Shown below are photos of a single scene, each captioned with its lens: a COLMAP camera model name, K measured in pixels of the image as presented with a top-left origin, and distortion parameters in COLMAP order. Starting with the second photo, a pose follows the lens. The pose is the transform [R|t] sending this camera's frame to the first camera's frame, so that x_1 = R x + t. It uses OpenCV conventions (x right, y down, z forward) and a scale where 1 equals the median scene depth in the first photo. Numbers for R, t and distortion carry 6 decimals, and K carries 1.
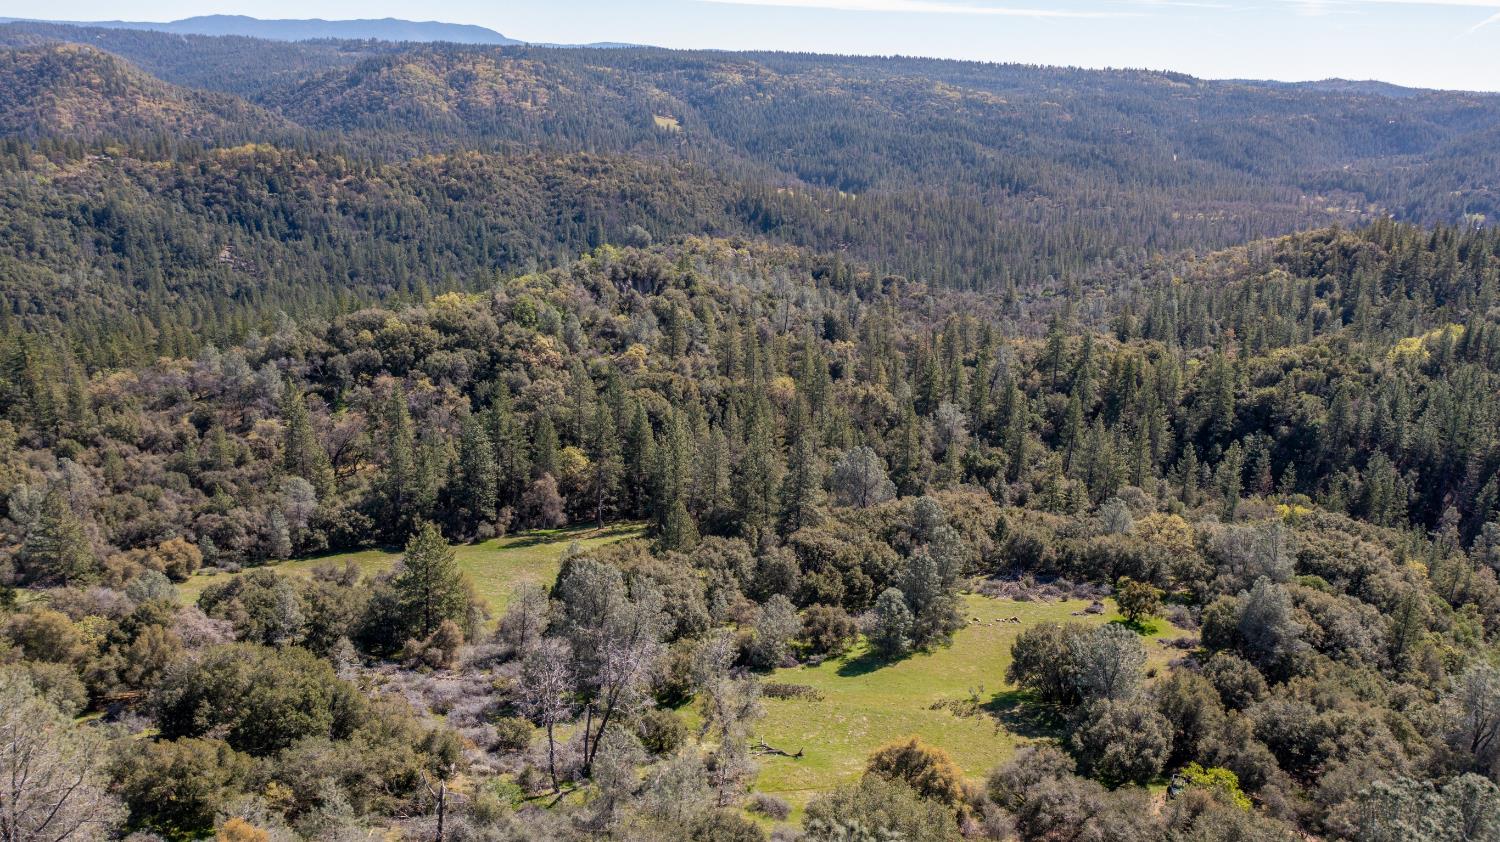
lens RADIAL K [[1190.7, 0, 751.7], [0, 1190.7, 417.3], [0, 0, 1]] dist [-0.024158, 0.009522]
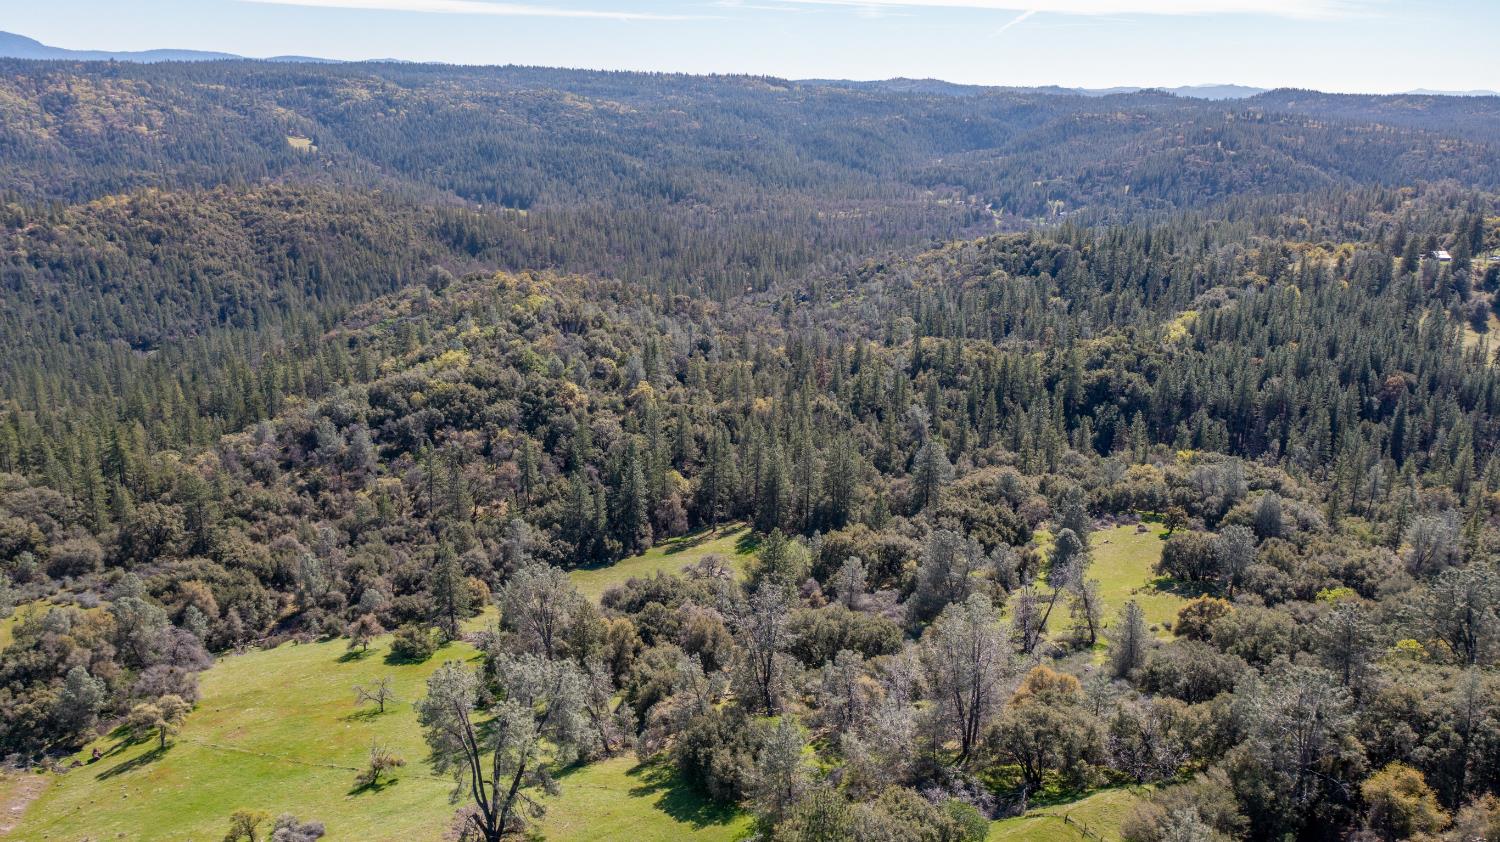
lens RADIAL K [[1190.7, 0, 755.4], [0, 1190.7, 418.5], [0, 0, 1]] dist [-0.024158, 0.009522]
pose [[0.943070, -0.103277, 0.316152, -0.073809], [0.103110, 0.994519, 0.017304, -0.006676], [-0.316206, 0.016280, 0.948551, -0.033762]]
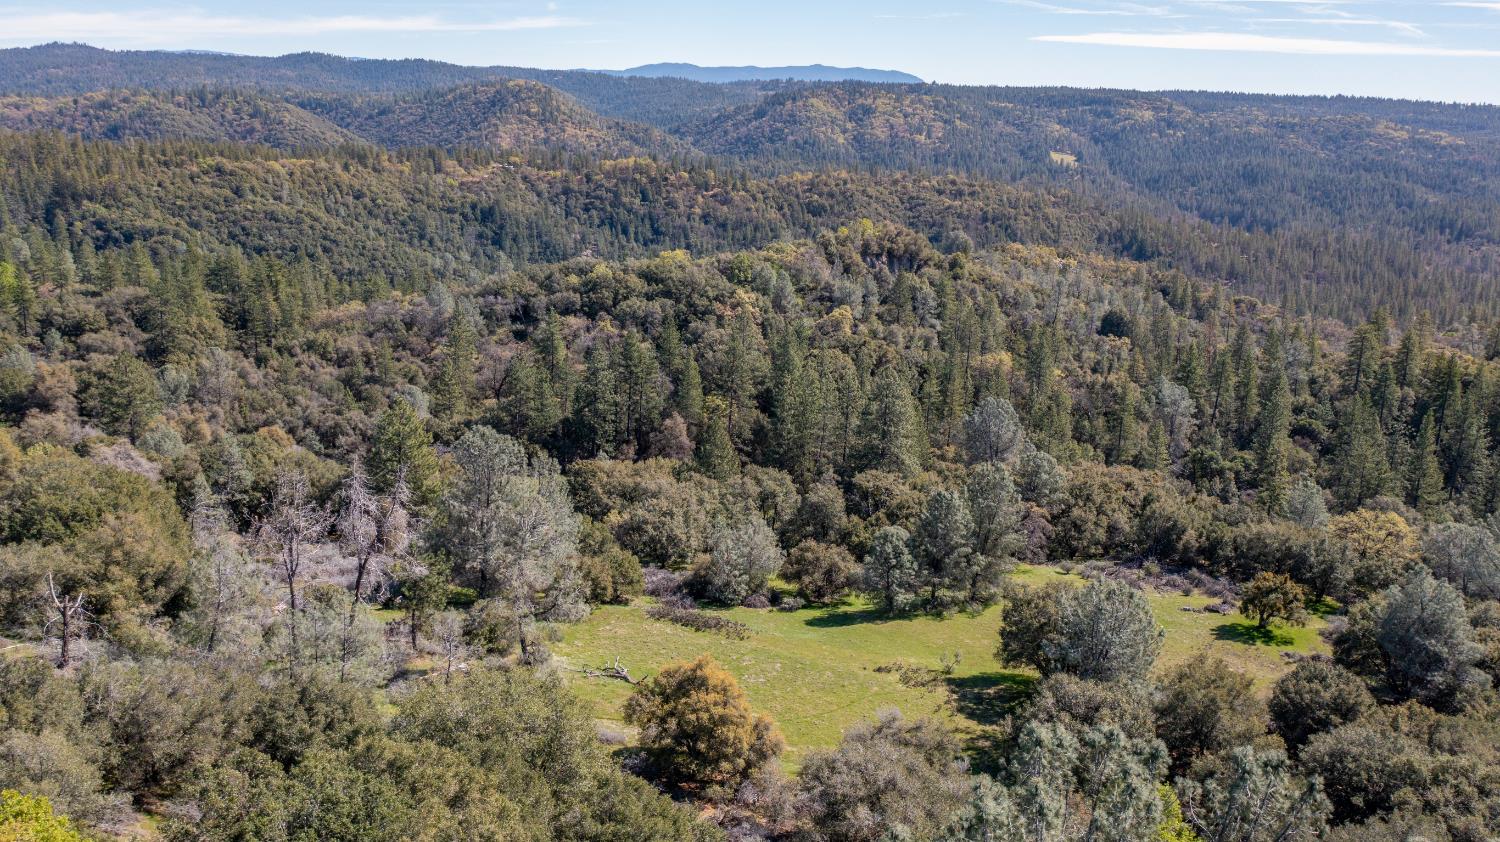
lens RADIAL K [[1190.7, 0, 747.6], [0, 1190.7, 420.0], [0, 0, 1]] dist [-0.024158, 0.009522]
pose [[0.941690, 0.084621, -0.325667, 0.027534], [-0.096097, 0.995185, -0.019283, 0.009968], [0.322467, 0.049454, 0.945288, 0.023430]]
